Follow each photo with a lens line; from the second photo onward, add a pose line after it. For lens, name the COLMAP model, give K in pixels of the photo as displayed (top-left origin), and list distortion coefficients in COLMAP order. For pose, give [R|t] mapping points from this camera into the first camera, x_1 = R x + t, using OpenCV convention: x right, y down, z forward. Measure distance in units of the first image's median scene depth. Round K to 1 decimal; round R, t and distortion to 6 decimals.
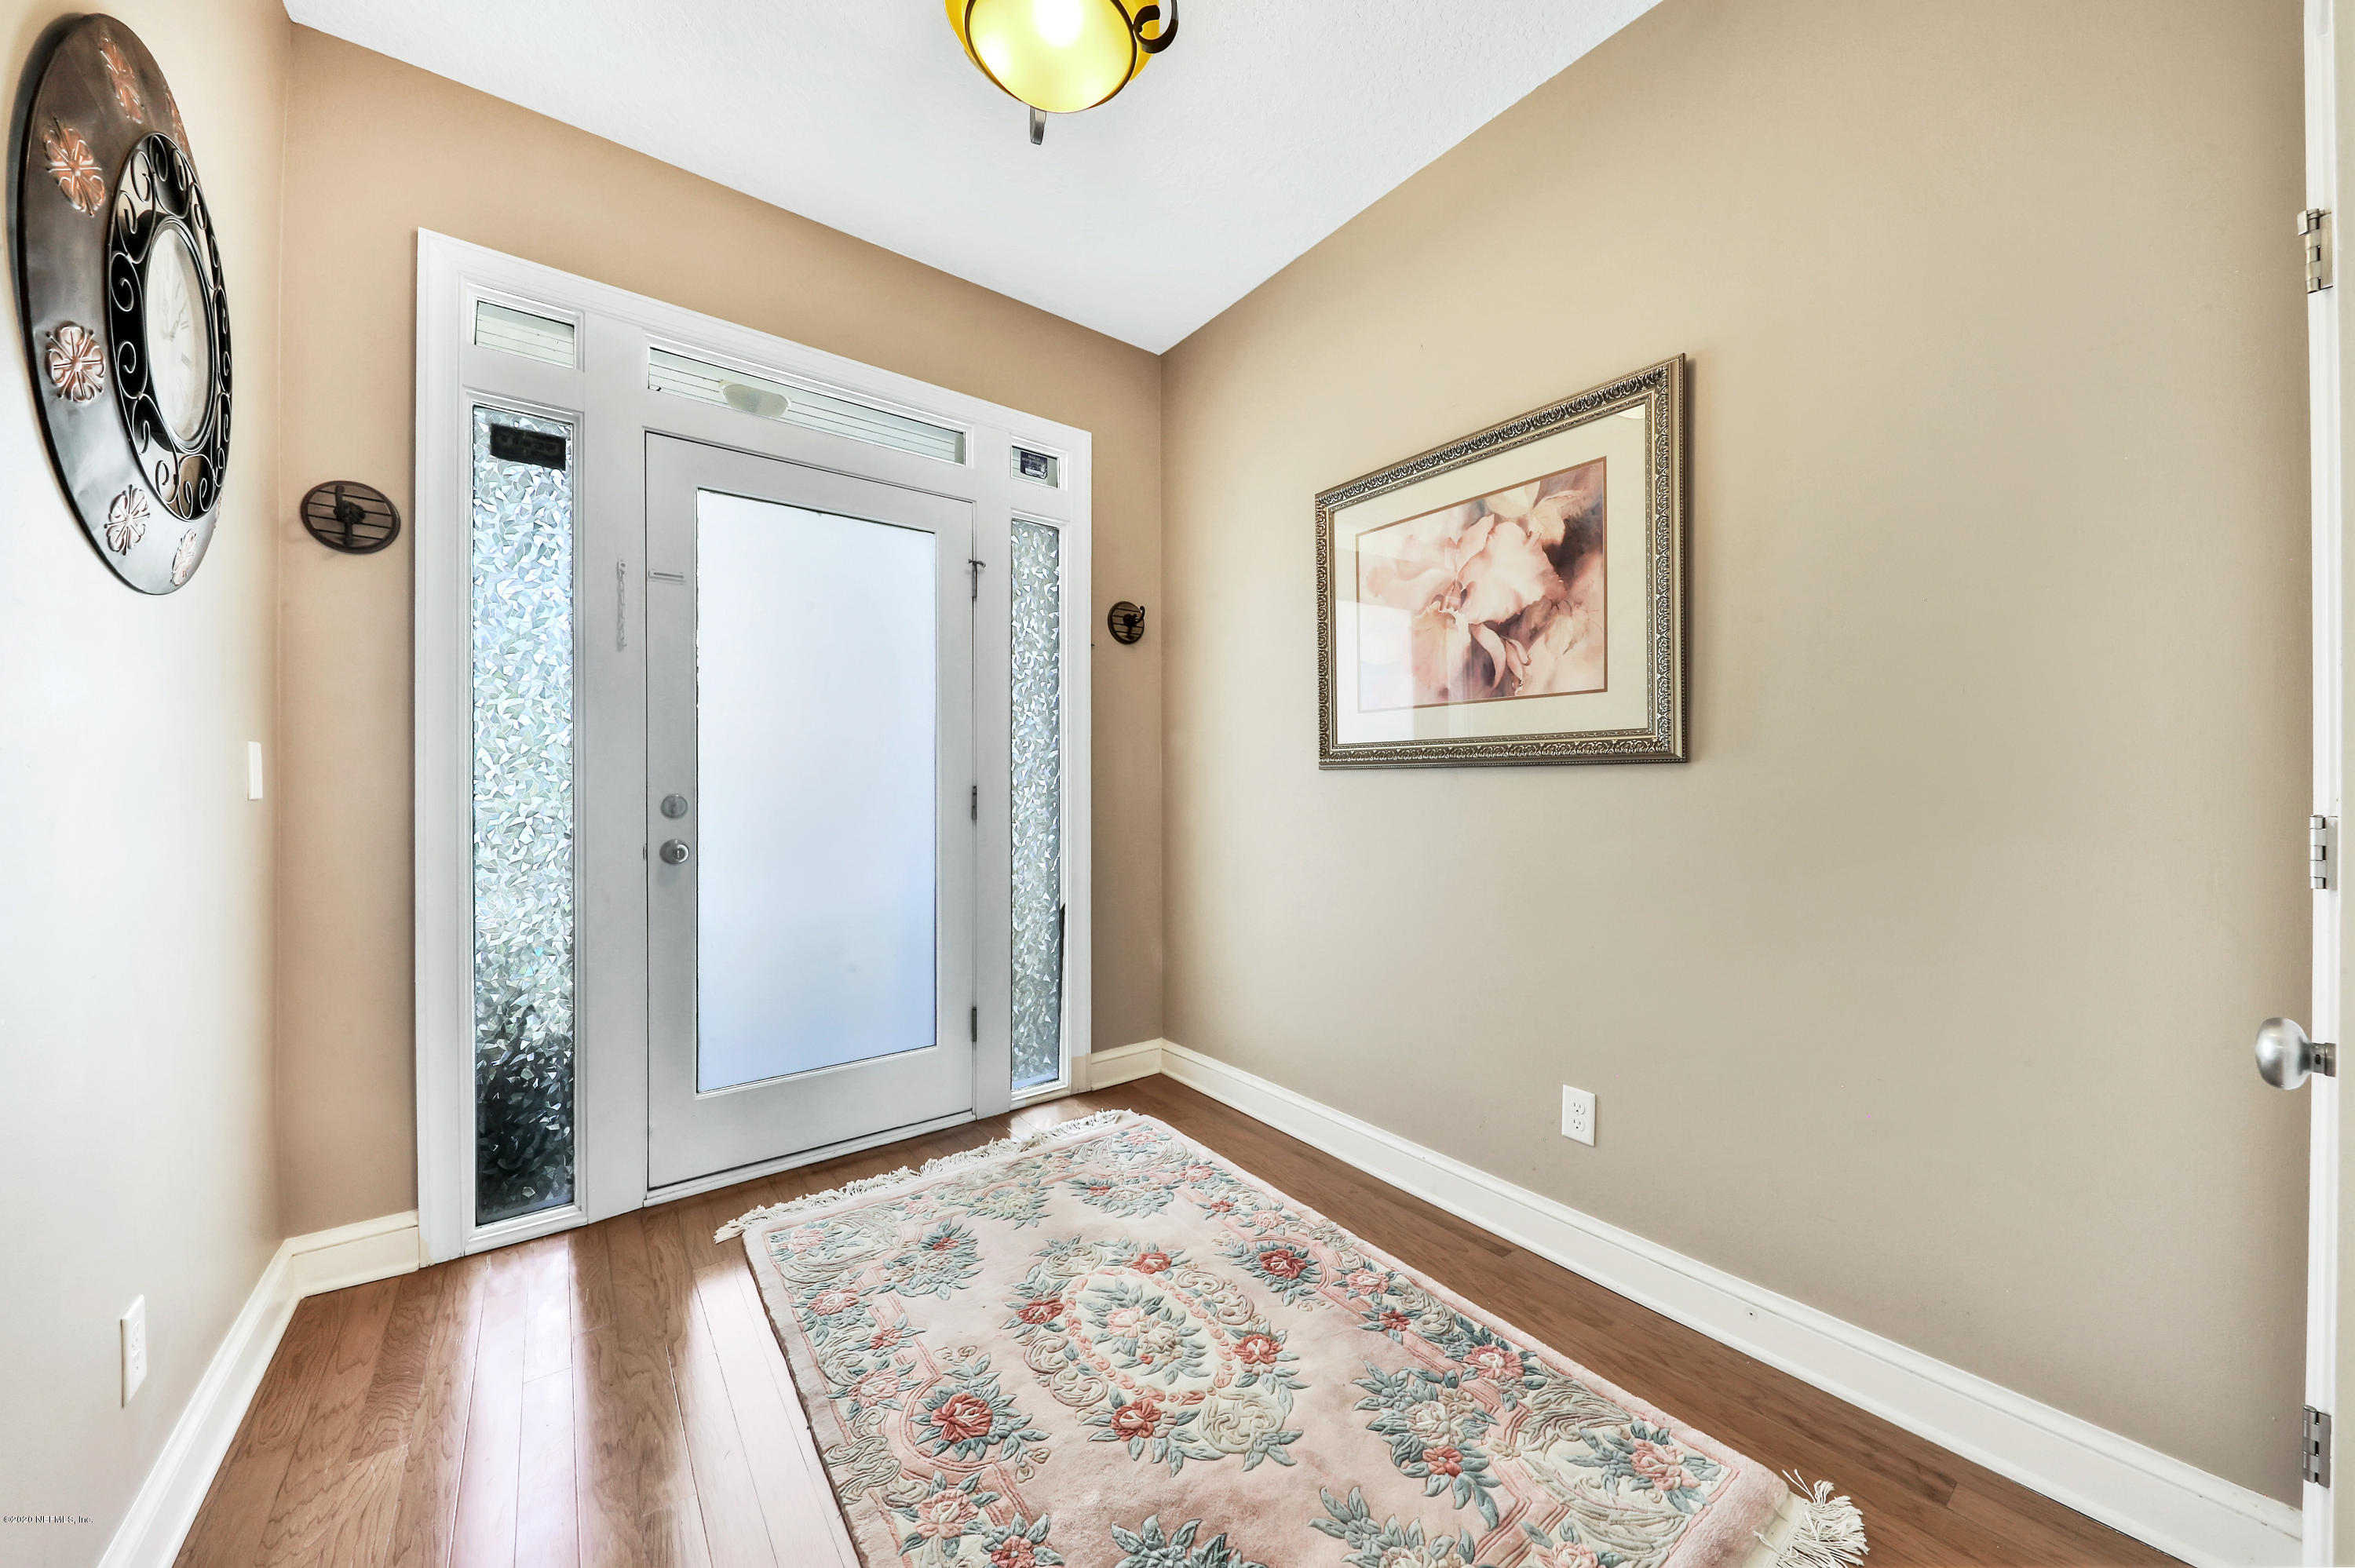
lens RADIAL K [[843.3, 0, 1183.2], [0, 843.3, 785.8], [0, 0, 1]] dist [-0.002478, -0.000407]
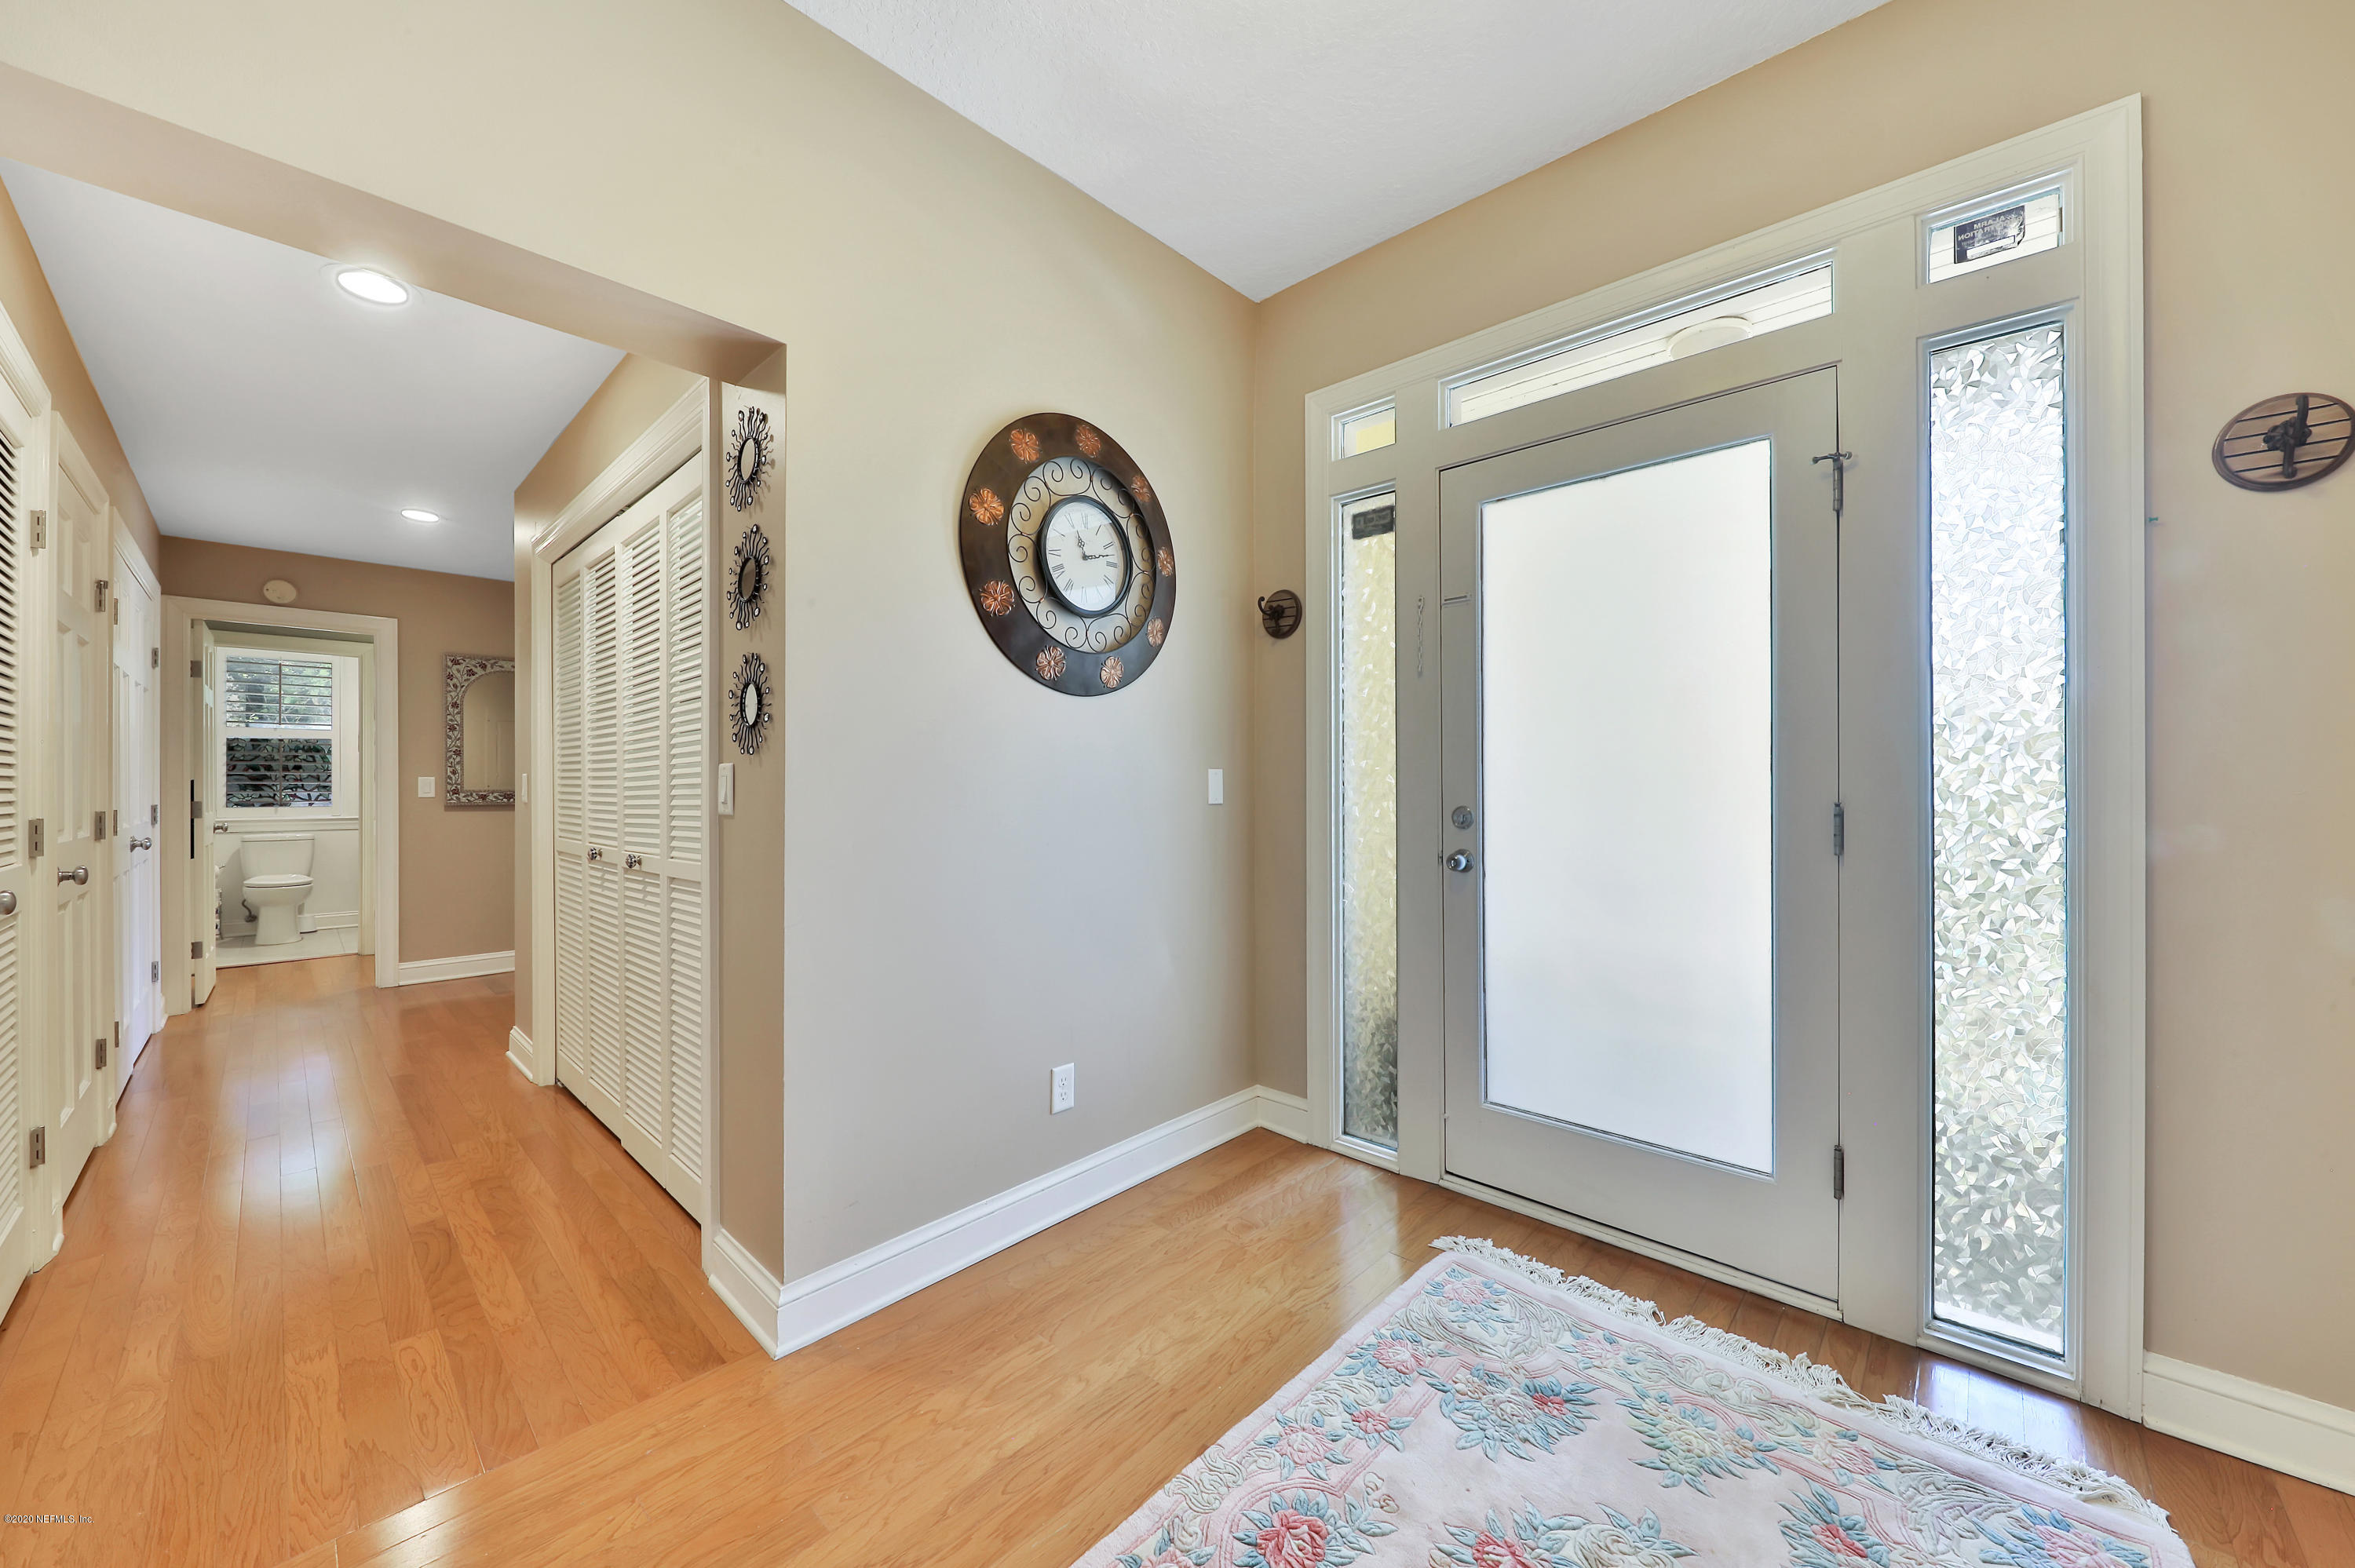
lens RADIAL K [[843.3, 0, 1183.2], [0, 843.3, 785.8], [0, 0, 1]] dist [-0.002478, -0.000407]
pose [[0.170824, 0.002986, -0.985297, 0.397317], [0.000146, 0.999995, 0.003056, -0.020134], [0.985302, -0.000666, 0.170823, 0.518897]]
